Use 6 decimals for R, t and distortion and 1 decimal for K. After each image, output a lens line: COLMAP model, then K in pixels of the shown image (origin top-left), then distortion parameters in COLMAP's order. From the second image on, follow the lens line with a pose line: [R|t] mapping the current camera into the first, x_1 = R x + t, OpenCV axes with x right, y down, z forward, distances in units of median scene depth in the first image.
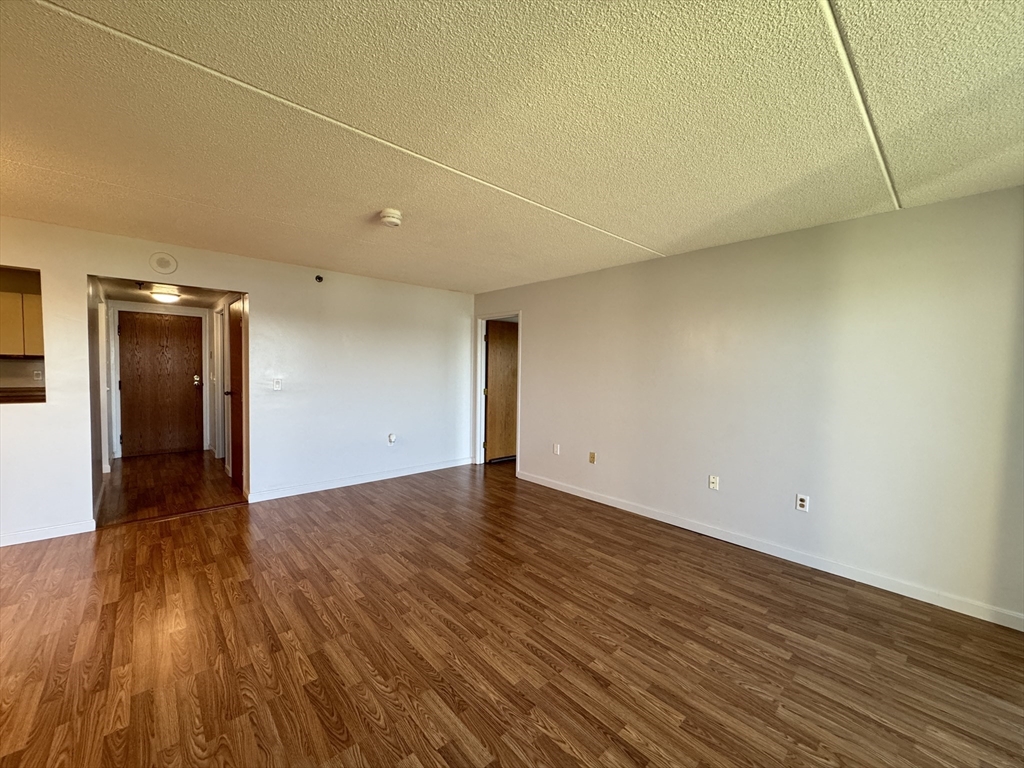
lens RADIAL K [[406.0, 0, 512.0], [0, 406.0, 384.0], [0, 0, 1]] dist [-0.002647, -0.000219]
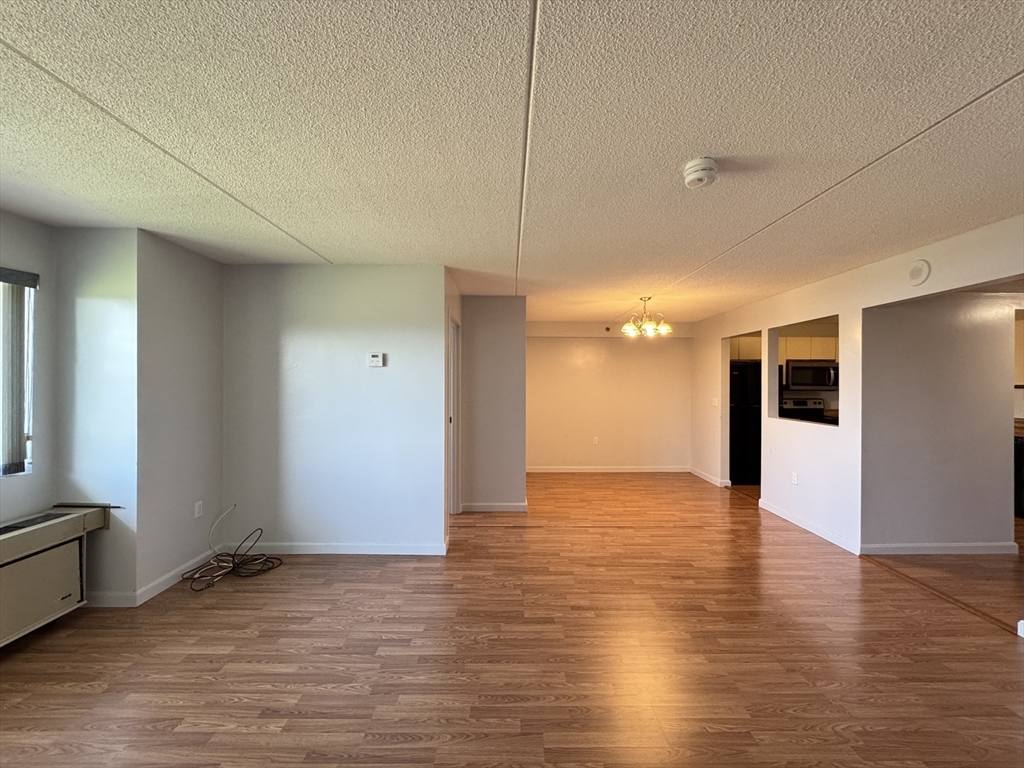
lens RADIAL K [[406.0, 0, 512.0], [0, 406.0, 384.0], [0, 0, 1]] dist [-0.002647, -0.000219]
pose [[-0.668305, -0.019504, -0.743632, 0.510798], [-0.042456, 0.999027, 0.011952, -0.074158], [0.742675, 0.039559, -0.668483, 1.589388]]
